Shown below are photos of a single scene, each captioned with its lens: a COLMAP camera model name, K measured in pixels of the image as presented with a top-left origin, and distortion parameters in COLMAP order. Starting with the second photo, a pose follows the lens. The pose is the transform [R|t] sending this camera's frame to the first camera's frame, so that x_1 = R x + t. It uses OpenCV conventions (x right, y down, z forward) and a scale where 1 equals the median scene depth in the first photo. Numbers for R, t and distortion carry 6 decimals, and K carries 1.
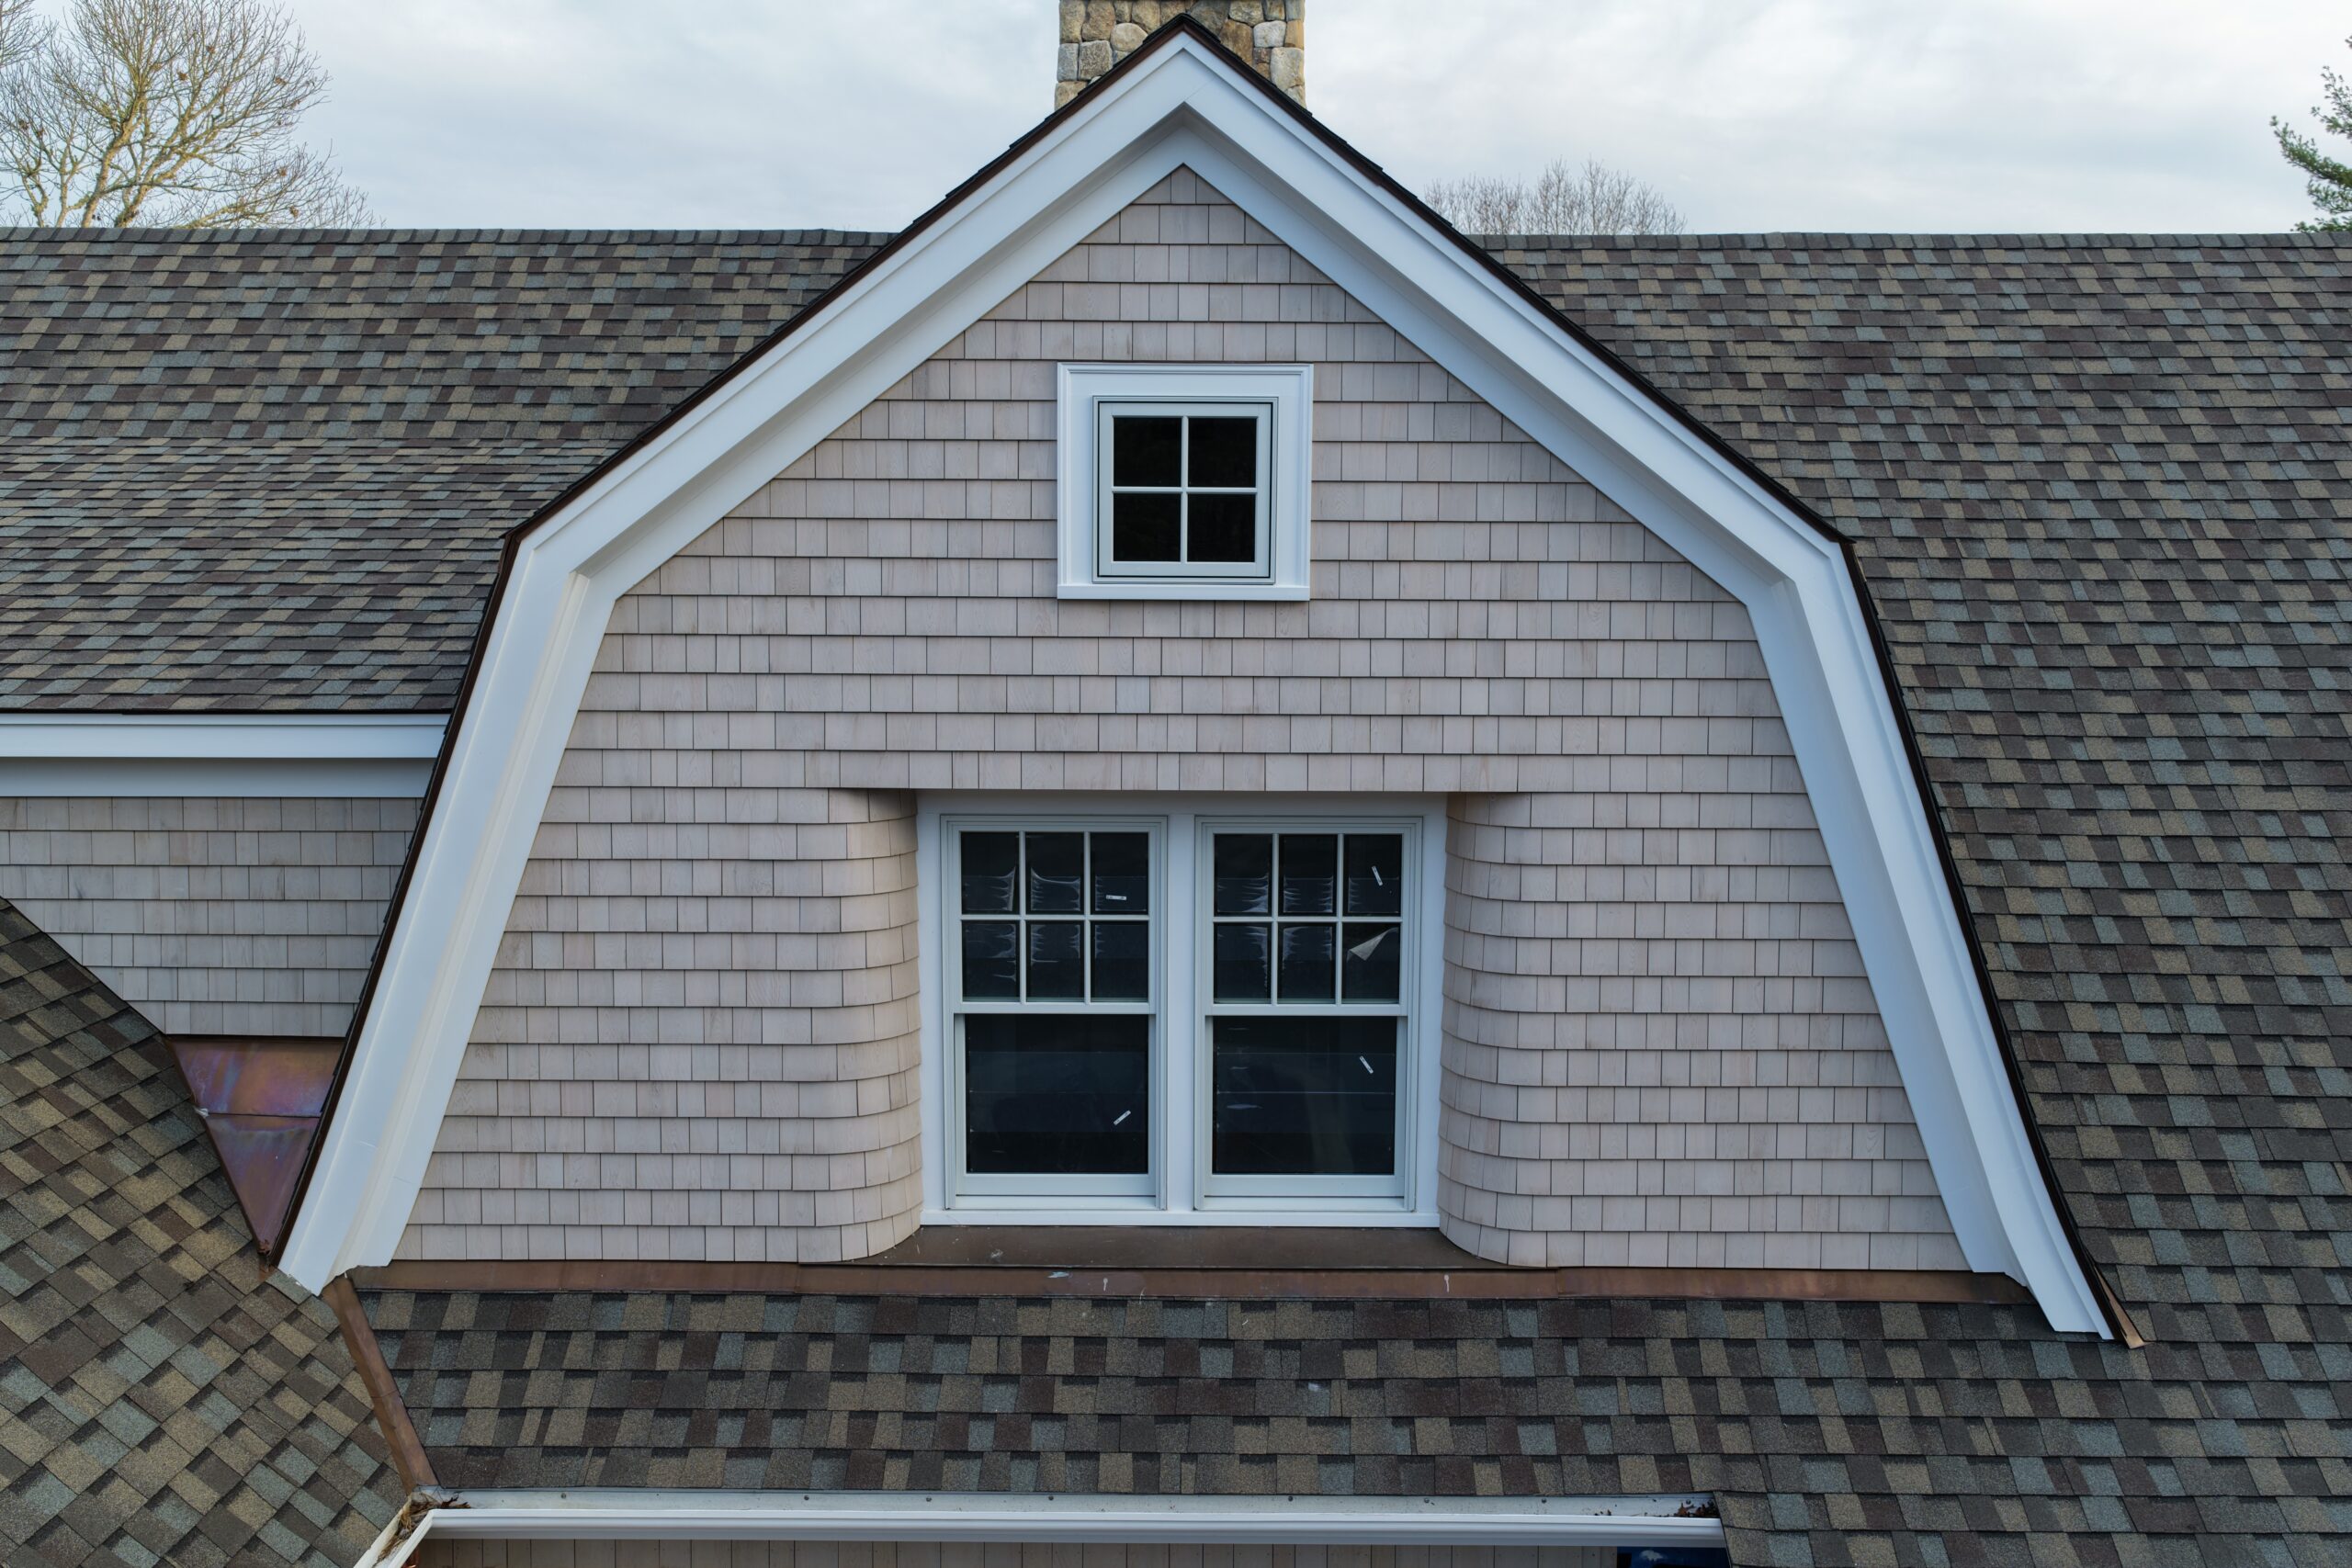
lens RADIAL K [[1945.9, 0, 1175.2], [0, 1945.9, 790.3], [0, 0, 1]] dist [-0.006160, 0.018210]
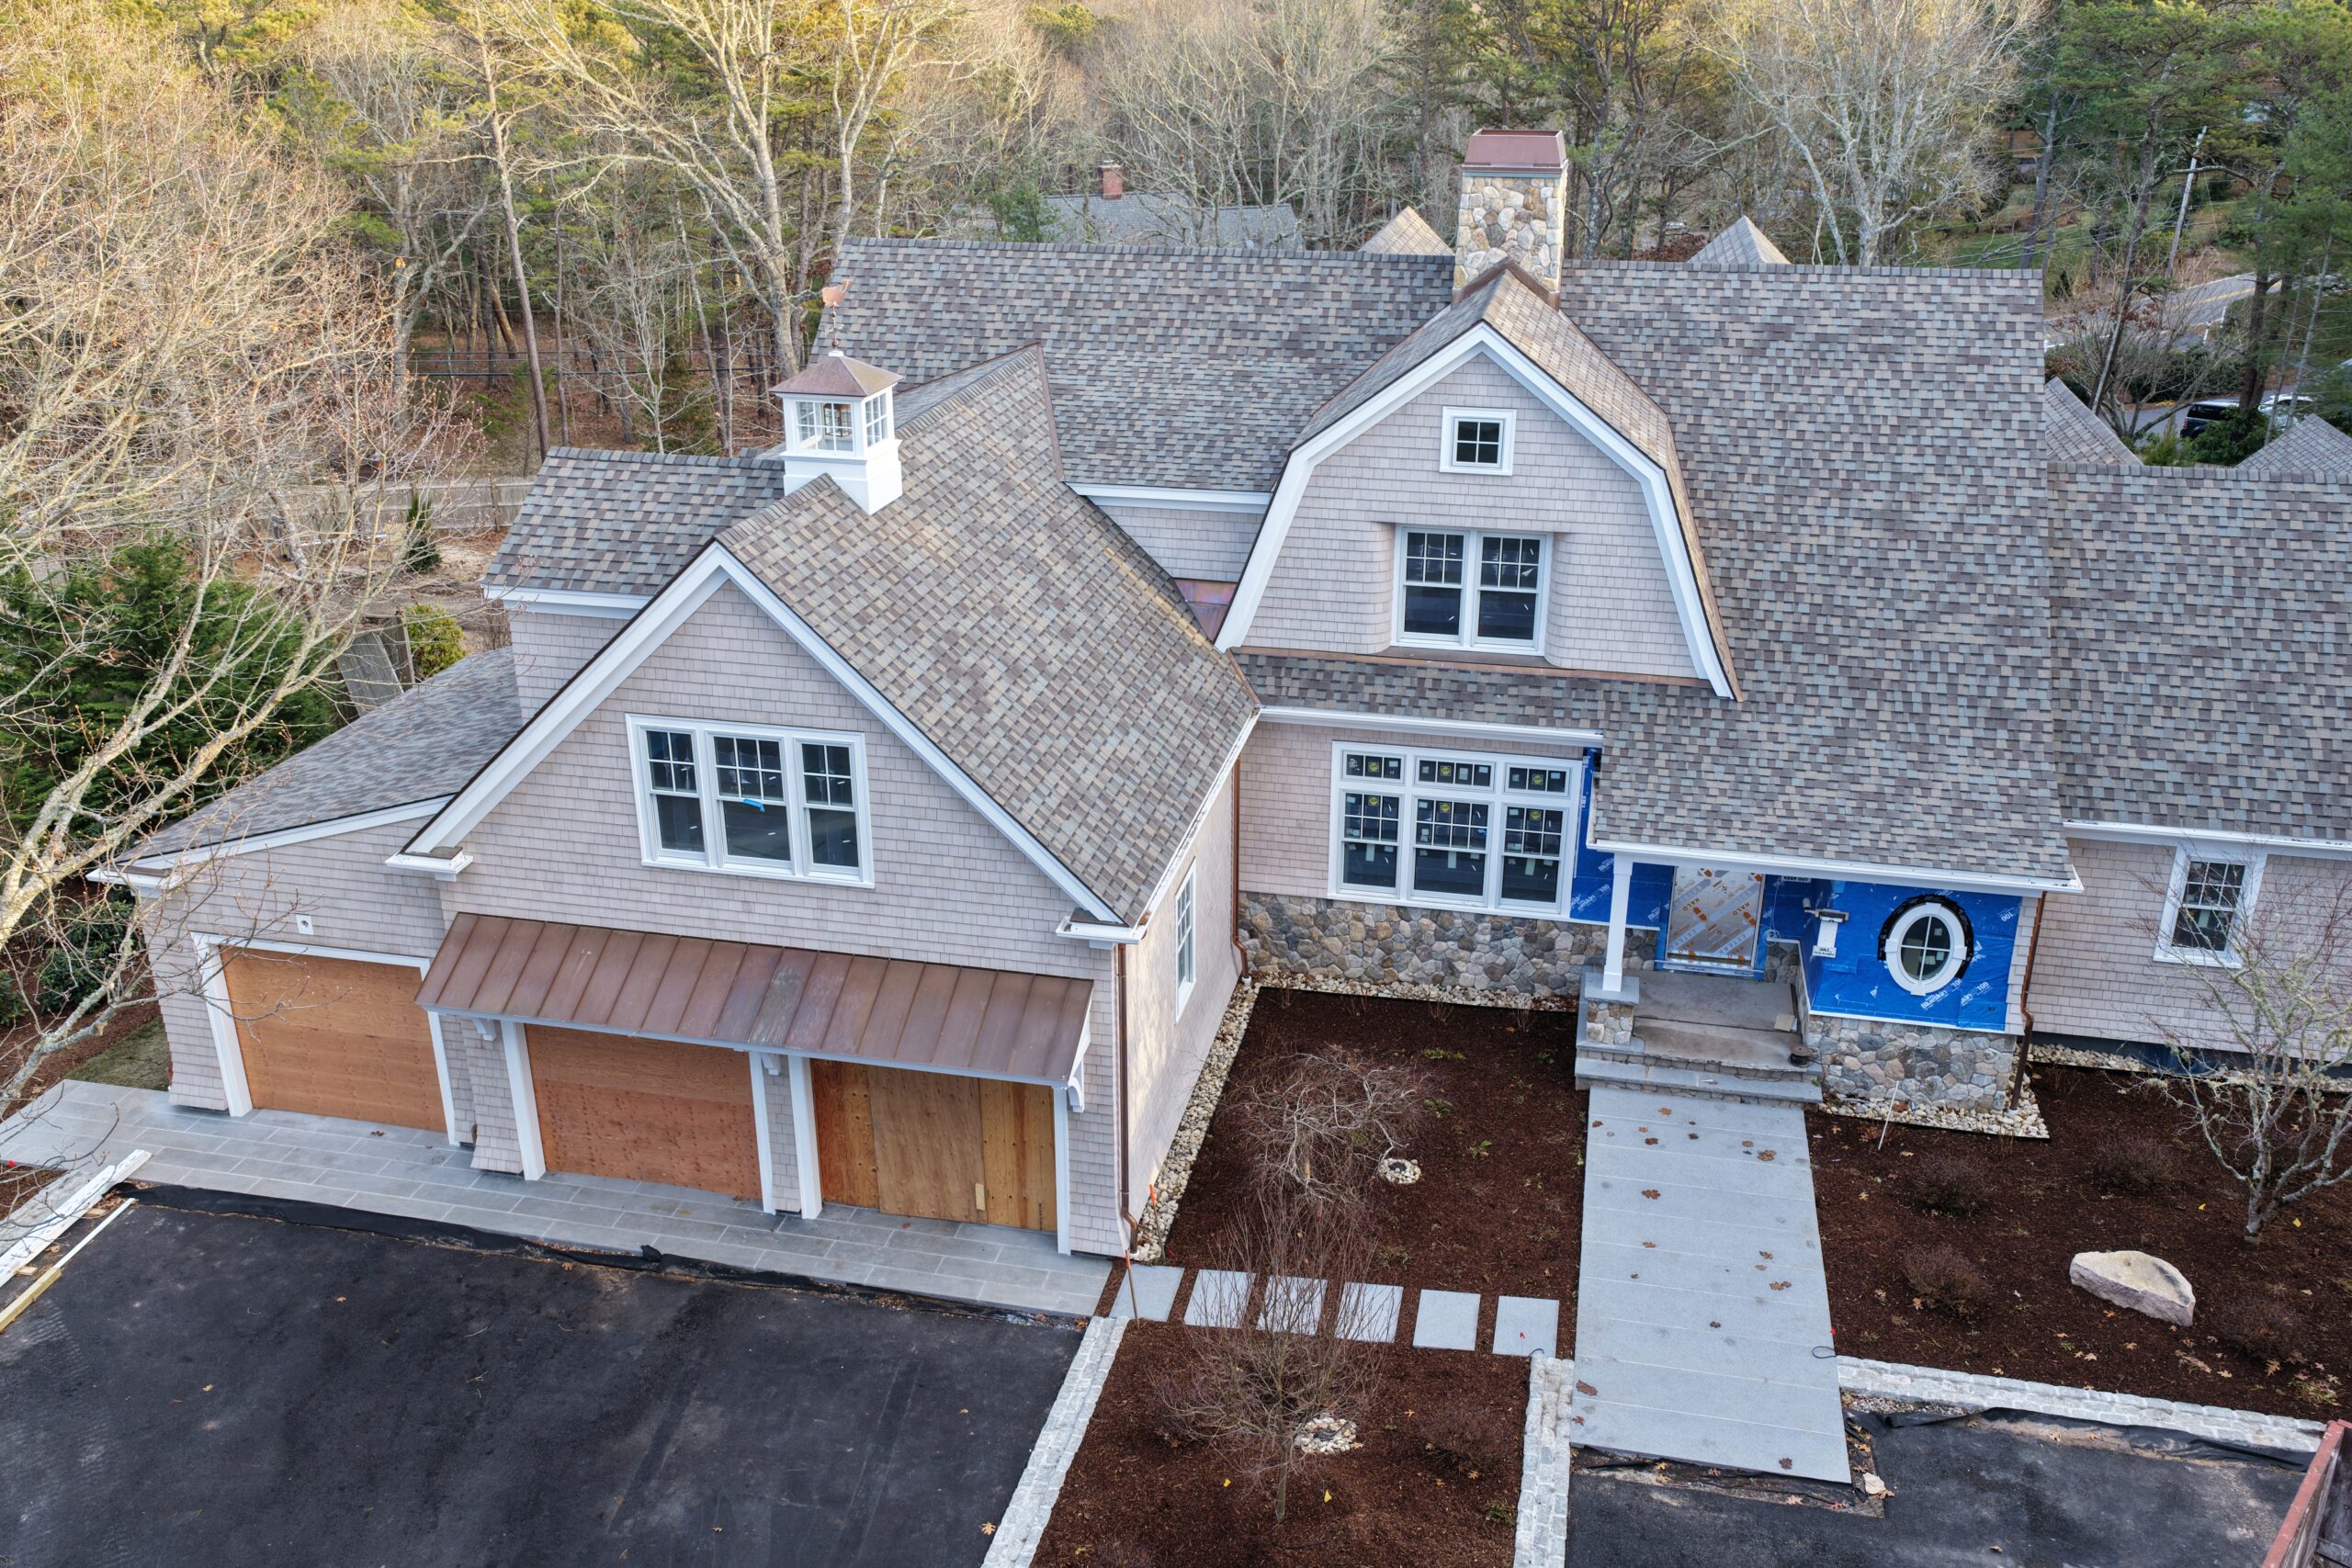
lens RADIAL K [[1945.9, 0, 1175.2], [0, 1945.9, 790.3], [0, 0, 1]] dist [-0.006160, 0.018210]
pose [[0.976364, 0.078569, -0.201346, 0.211099], [-0.023025, 0.964095, 0.264558, -0.431540], [0.214902, -0.253669, 0.943117, -2.394257]]
